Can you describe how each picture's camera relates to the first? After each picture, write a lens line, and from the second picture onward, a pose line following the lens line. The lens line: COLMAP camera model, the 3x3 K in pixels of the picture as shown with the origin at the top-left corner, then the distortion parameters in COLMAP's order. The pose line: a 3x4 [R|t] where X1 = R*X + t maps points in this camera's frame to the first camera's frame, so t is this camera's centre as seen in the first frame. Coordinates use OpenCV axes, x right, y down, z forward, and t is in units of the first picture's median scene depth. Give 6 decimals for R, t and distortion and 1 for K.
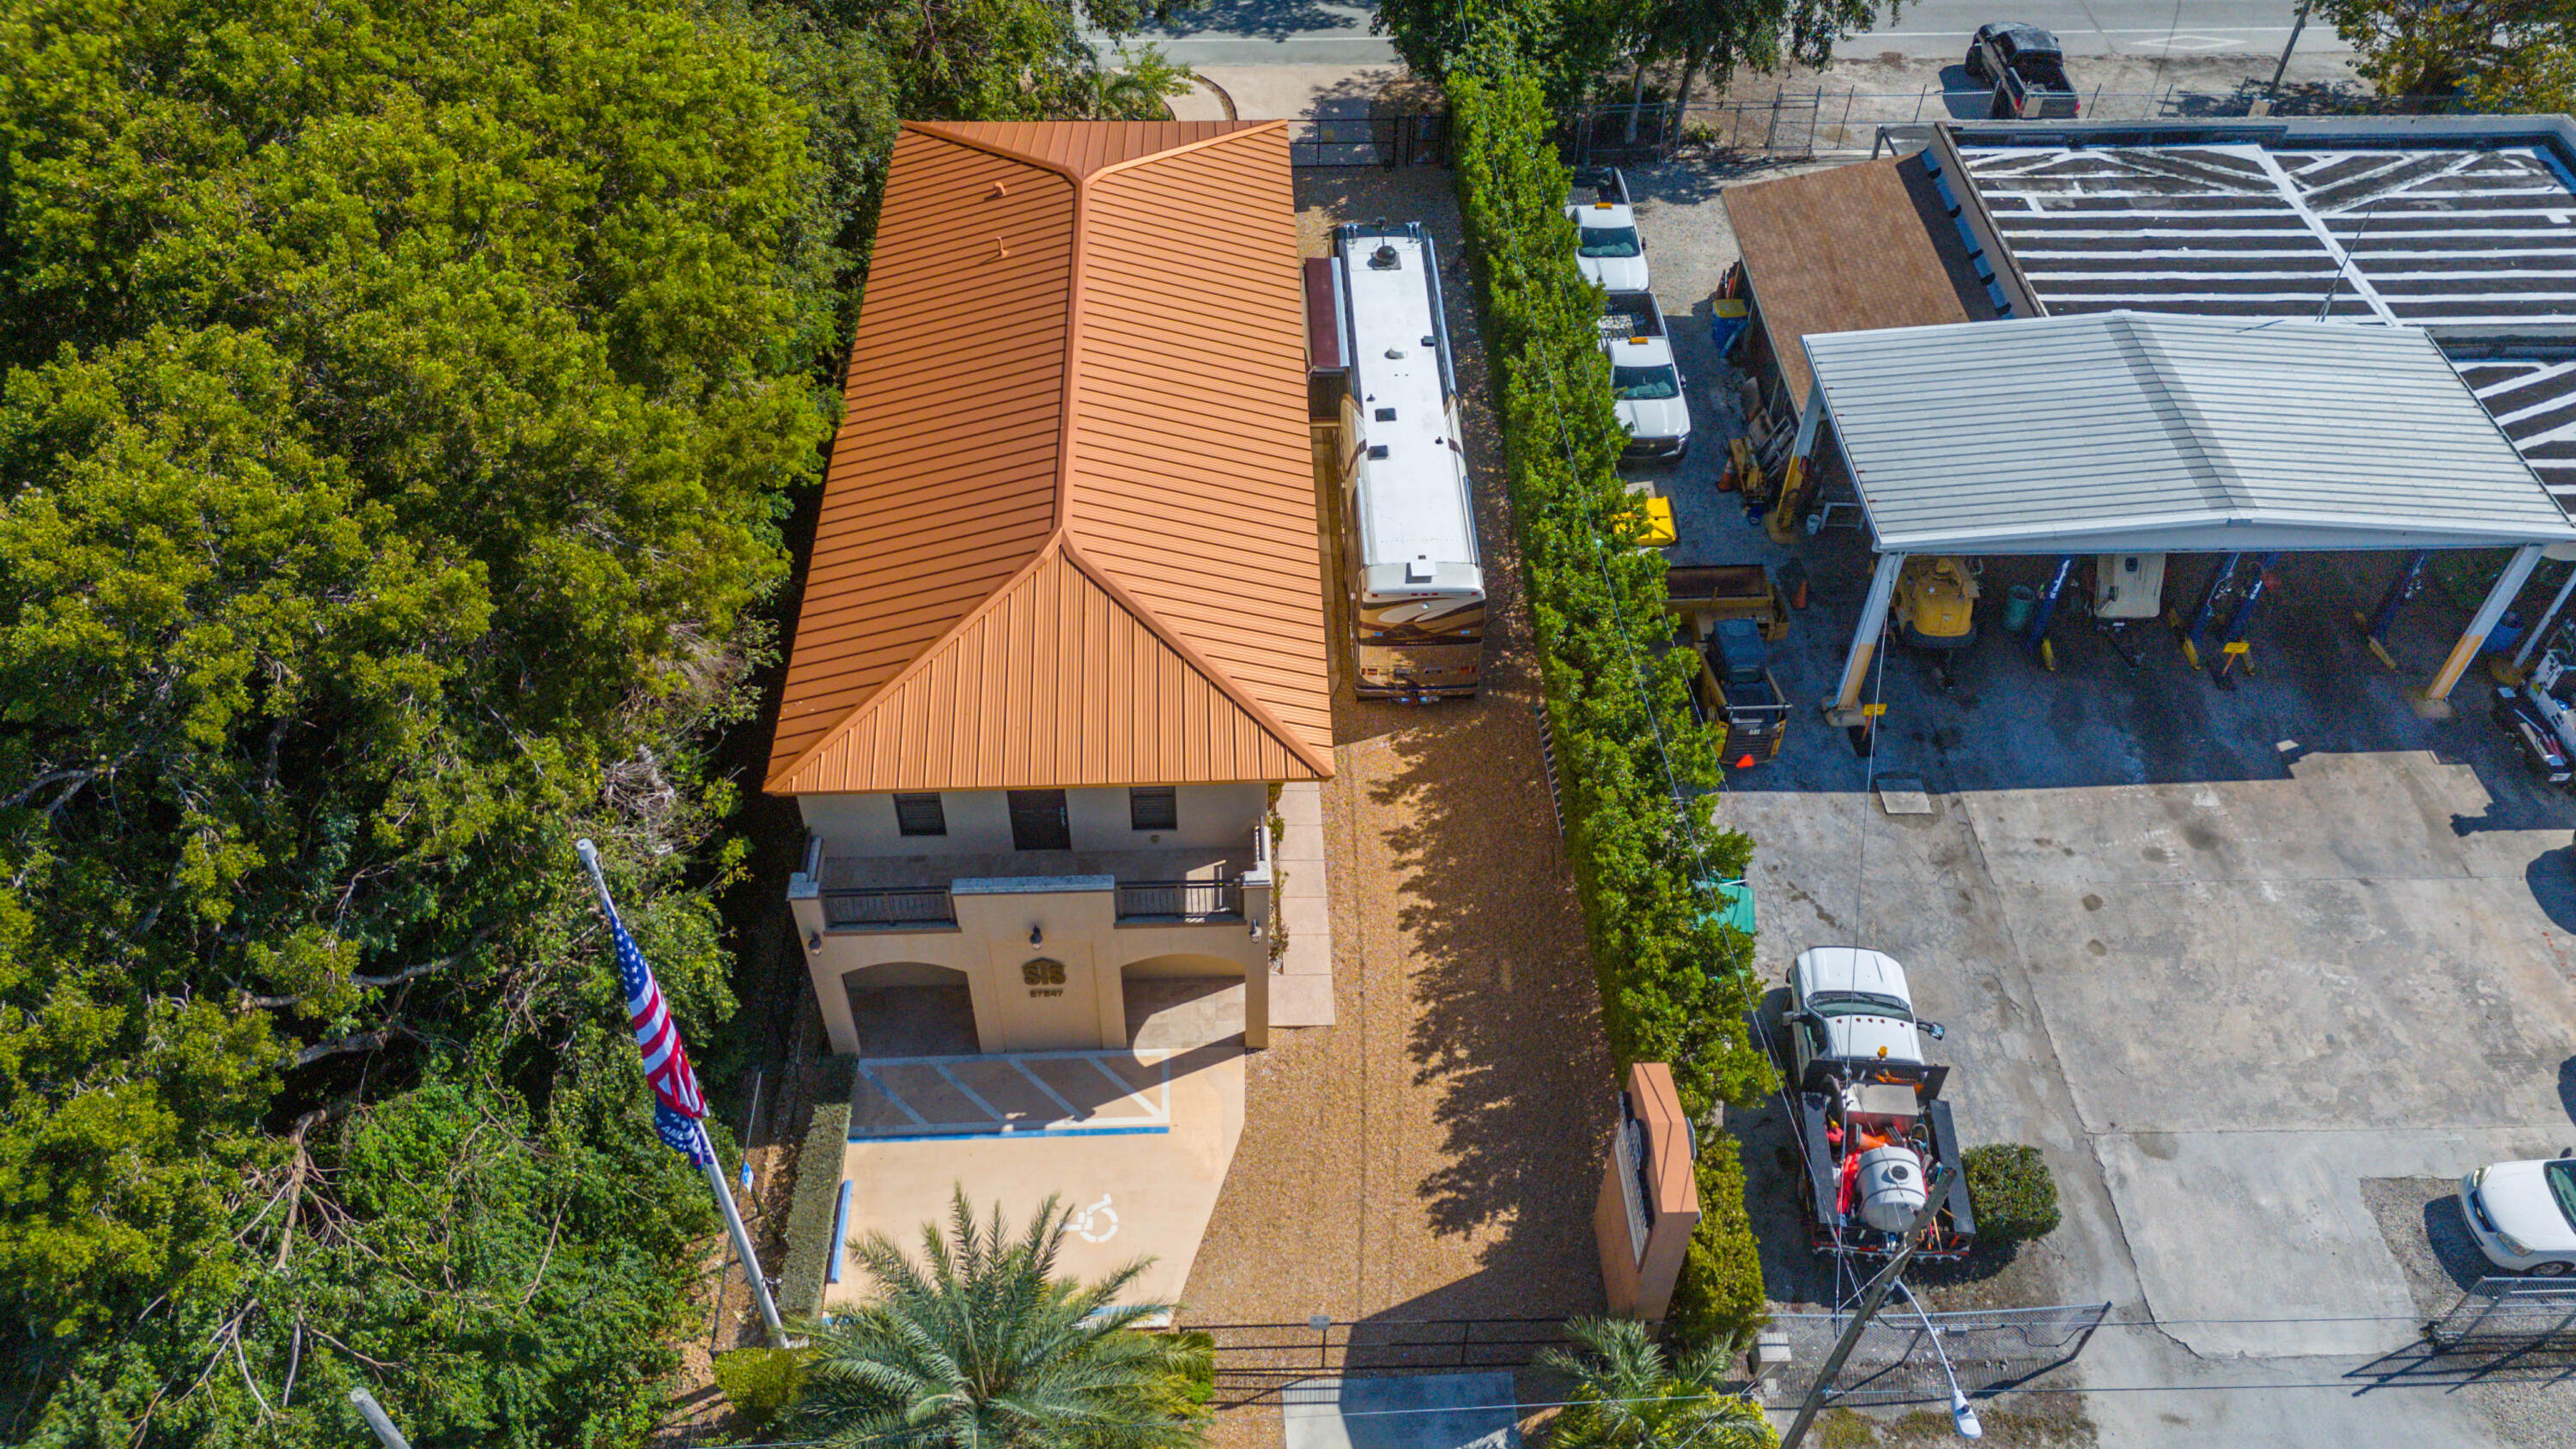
lens RADIAL K [[1899.1, 0, 1281.6], [0, 1899.1, 726.8], [0, 0, 1]] dist [0.054018, -0.045543]
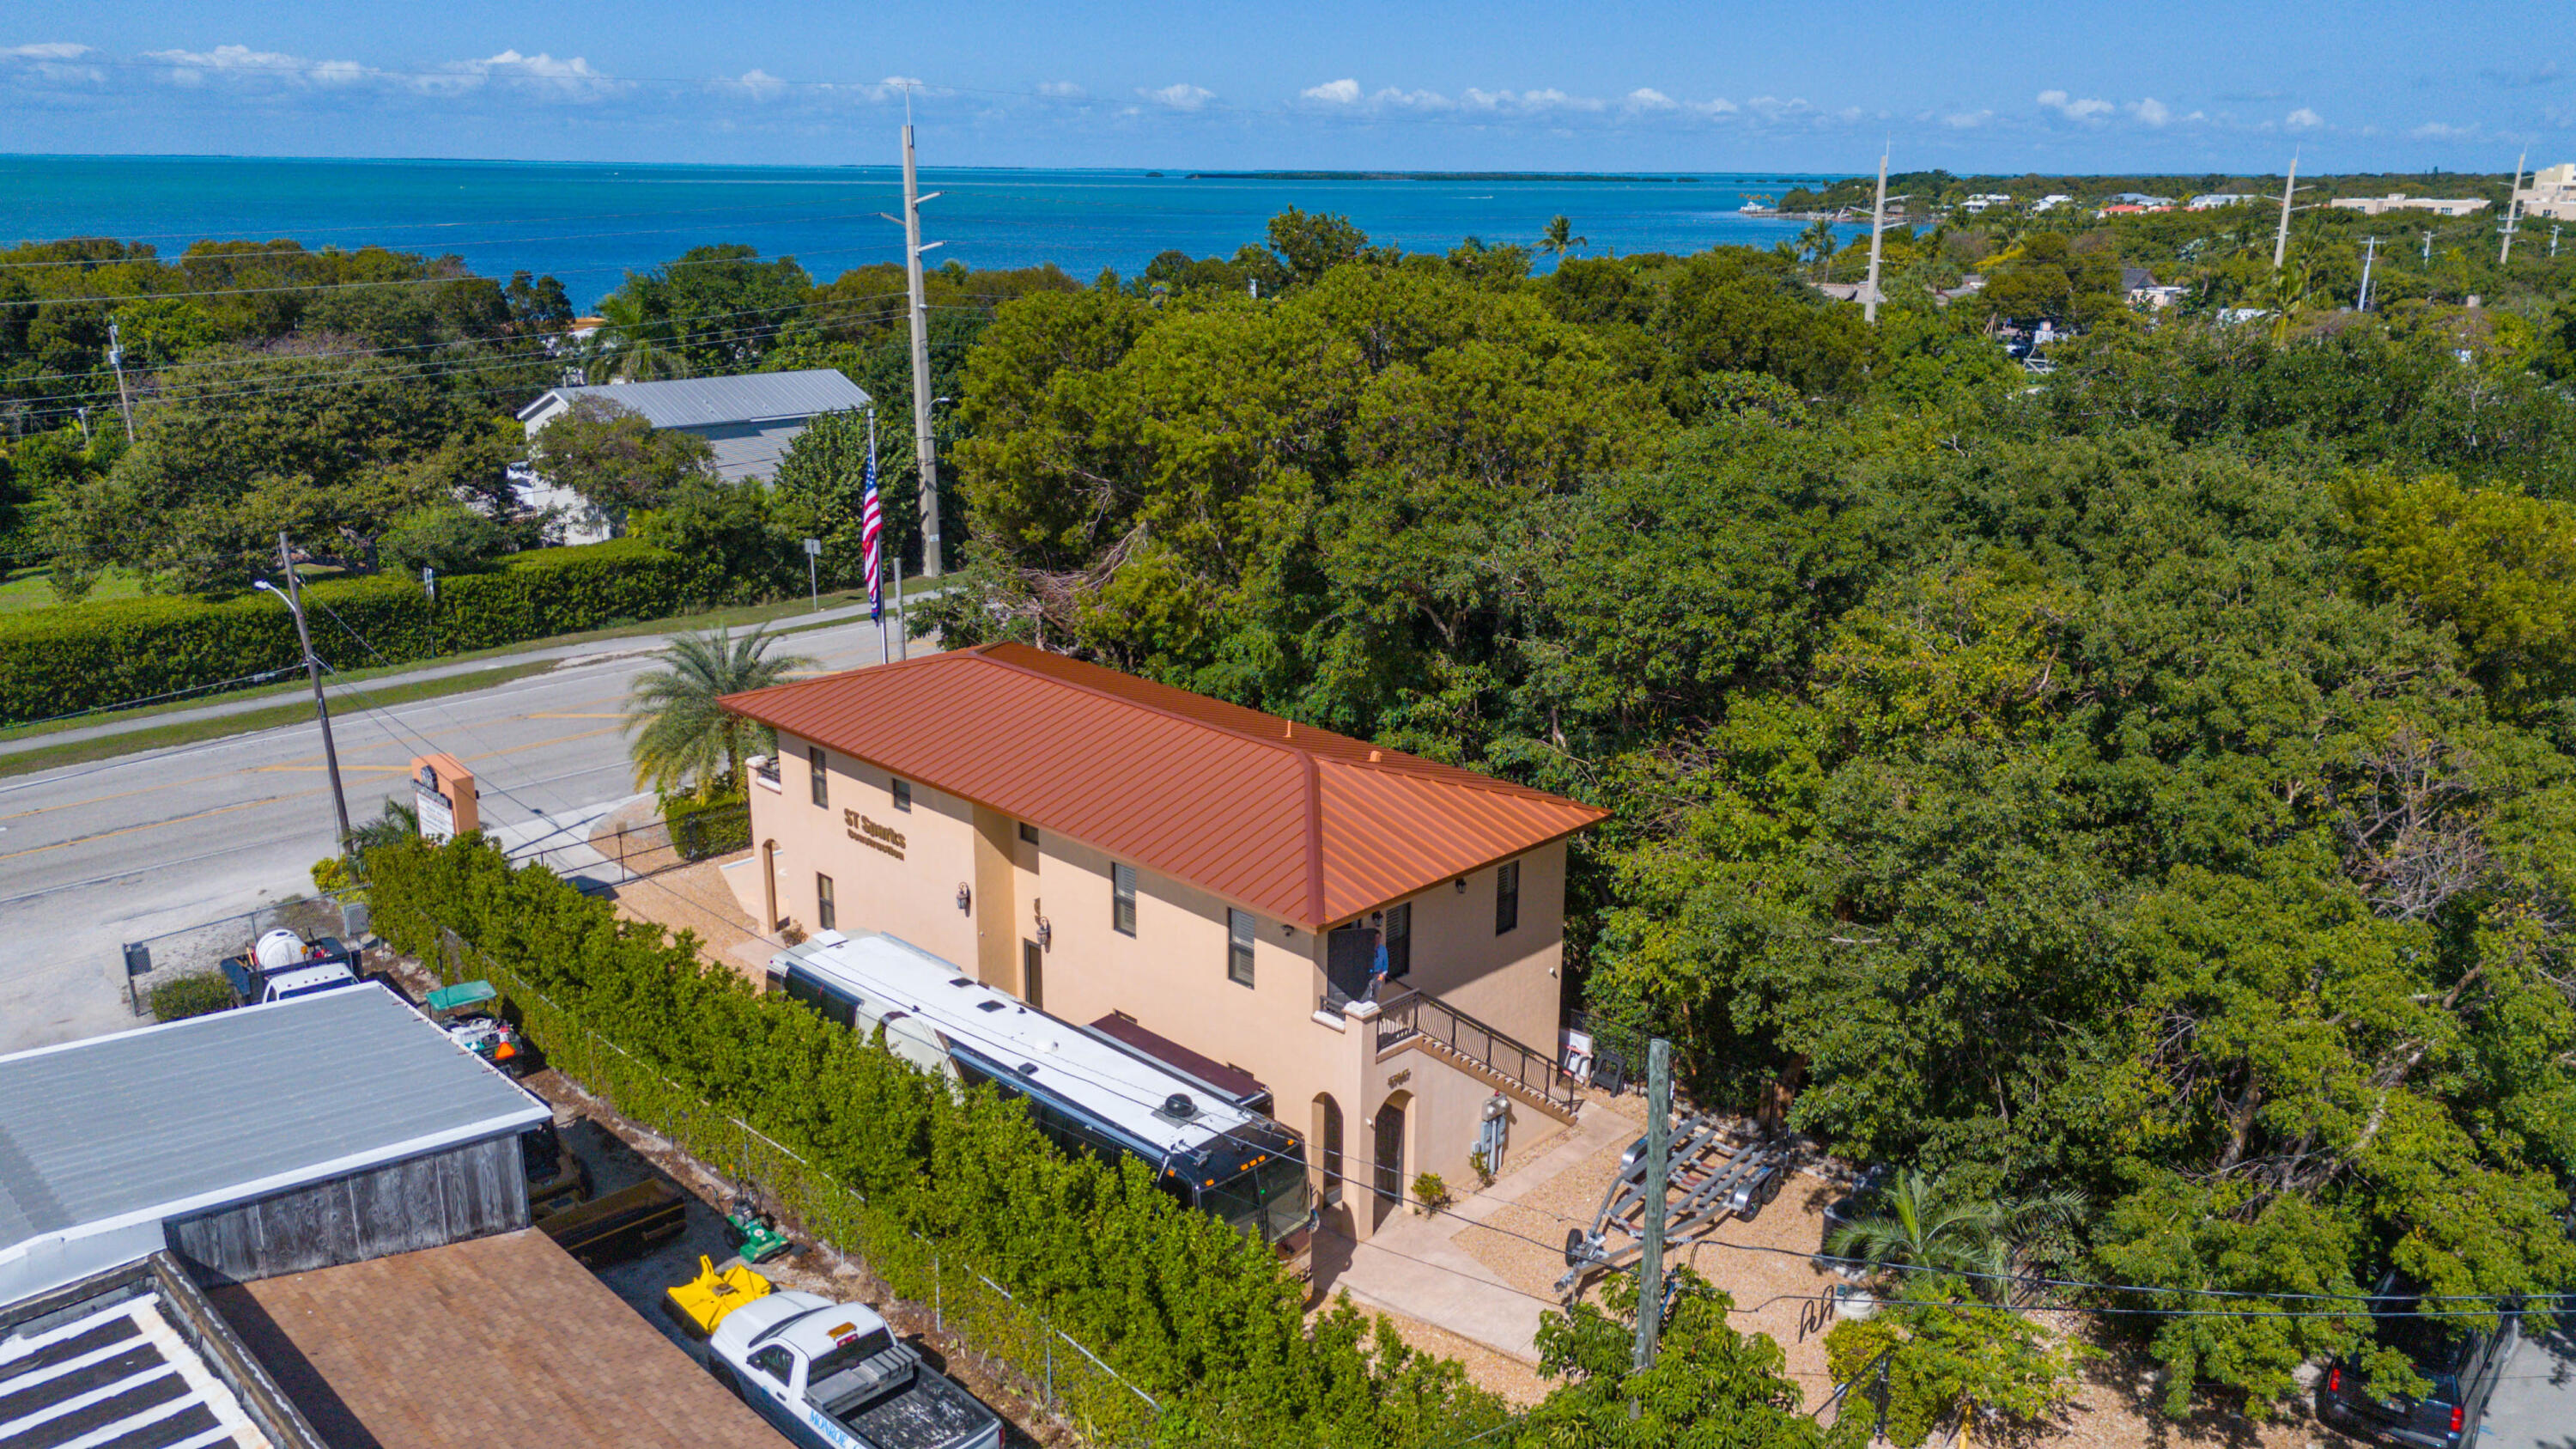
lens RADIAL K [[1899.1, 0, 1281.6], [0, 1899.1, 726.8], [0, 0, 1]] dist [0.054018, -0.045543]
pose [[-0.724001, 0.170389, -0.668424, 0.553401], [-0.518248, 0.505147, 0.690106, -0.956966], [0.455239, 0.846046, -0.277423, 1.252700]]
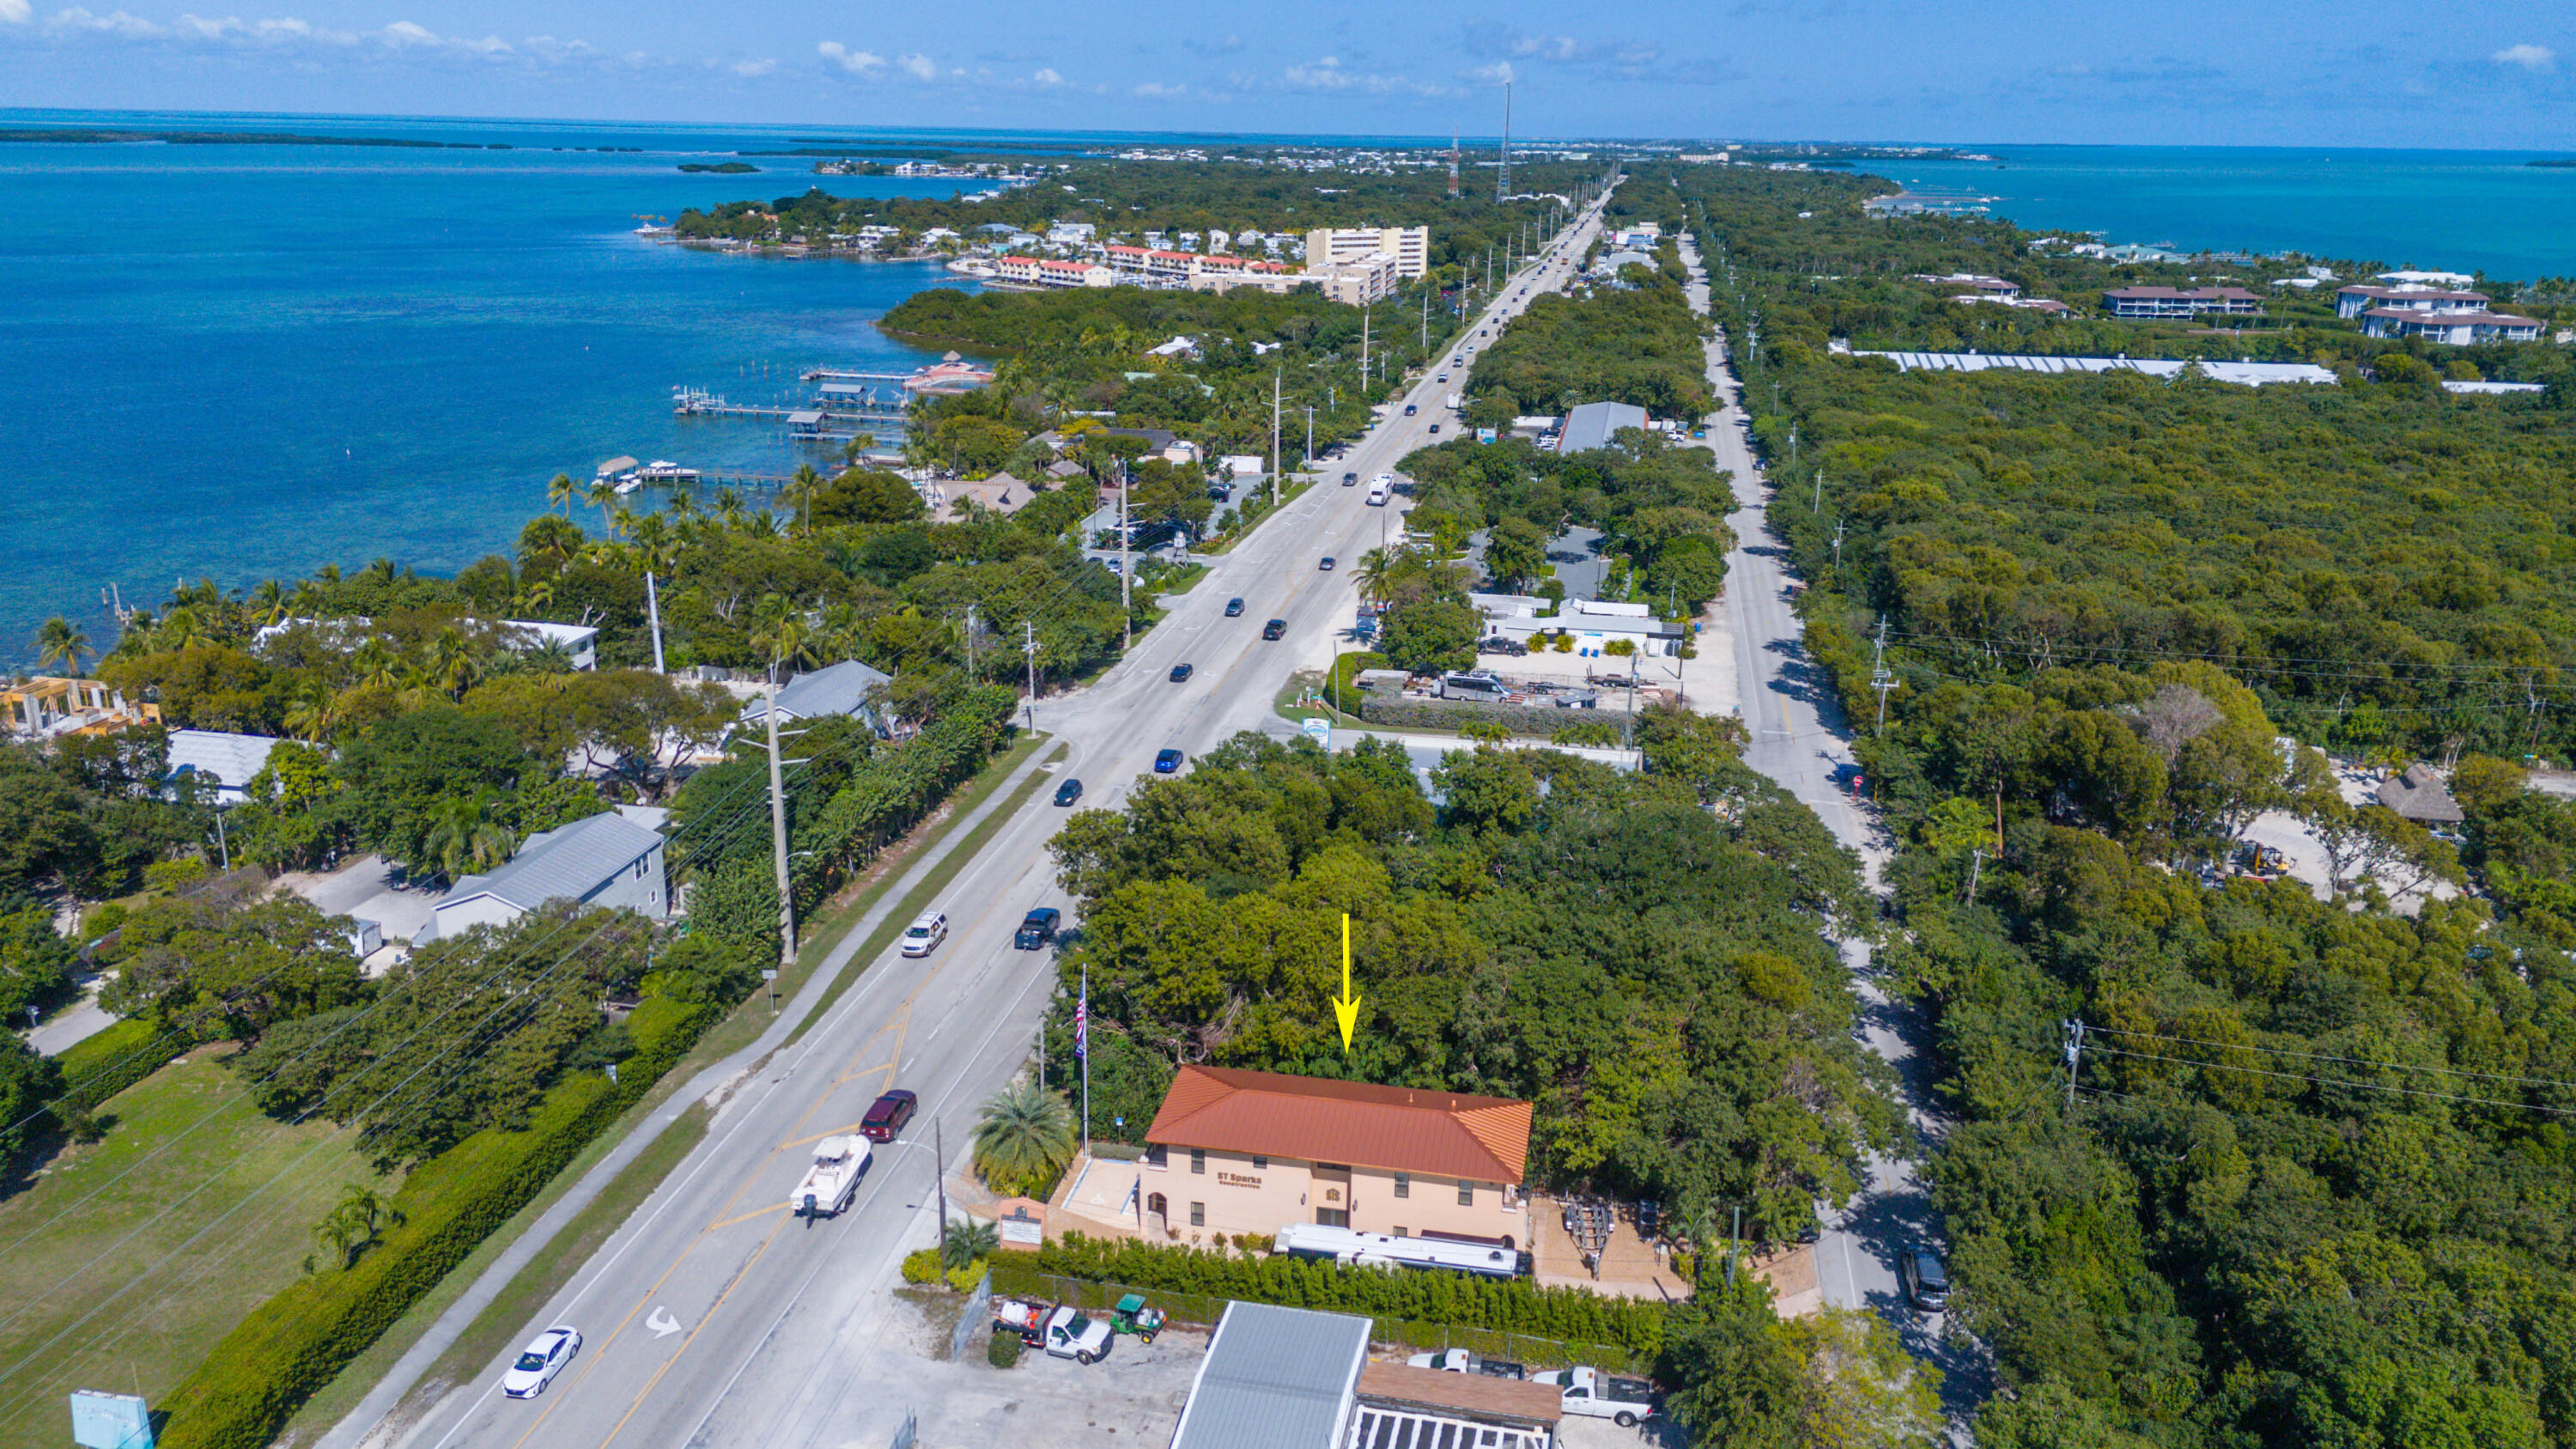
lens RADIAL K [[1899.1, 0, 1281.6], [0, 1899.1, 726.8], [0, 0, 1]] dist [0.054018, -0.045543]
pose [[-0.223526, 0.270707, -0.936352, 2.248364], [-0.724440, 0.596557, 0.345408, -1.340286], [0.652091, 0.755538, 0.062765, 0.291745]]
